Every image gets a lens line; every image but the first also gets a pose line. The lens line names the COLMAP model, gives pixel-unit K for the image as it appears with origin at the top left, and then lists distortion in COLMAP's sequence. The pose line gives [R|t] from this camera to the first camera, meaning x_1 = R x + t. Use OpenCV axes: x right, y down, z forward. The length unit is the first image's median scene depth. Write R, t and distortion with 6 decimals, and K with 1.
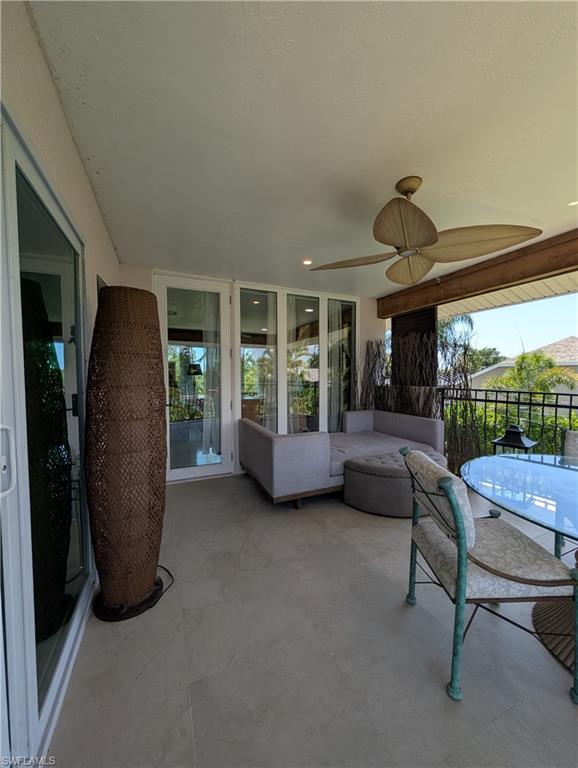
lens RADIAL K [[291.5, 0, 291.1], [0, 291.5, 386.2], [0, 0, 1]] dist [-0.000303, 0.000244]
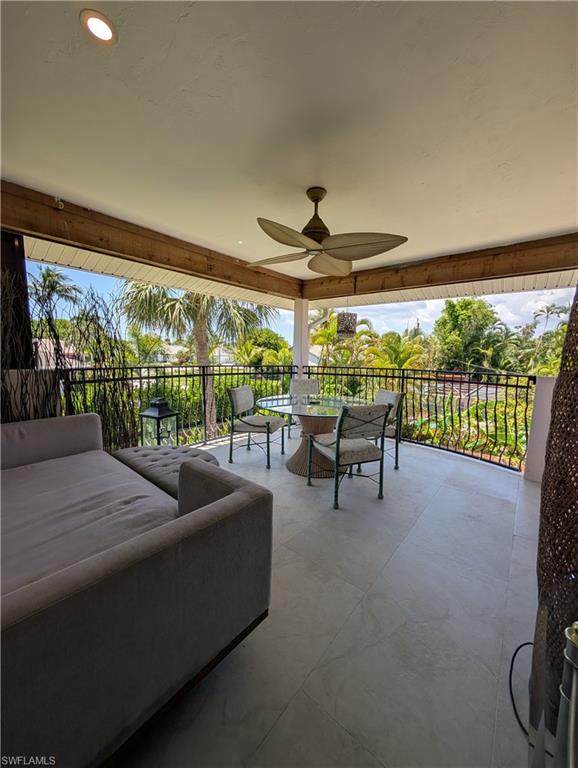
lens RADIAL K [[291.5, 0, 291.1], [0, 291.5, 386.2], [0, 0, 1]] dist [-0.000303, 0.000244]
pose [[-0.443187, -0.112800, 0.889304, -0.532187], [0.015939, 0.990903, 0.133631, -0.058783], [-0.896287, 0.073398, -0.437358, 1.294067]]
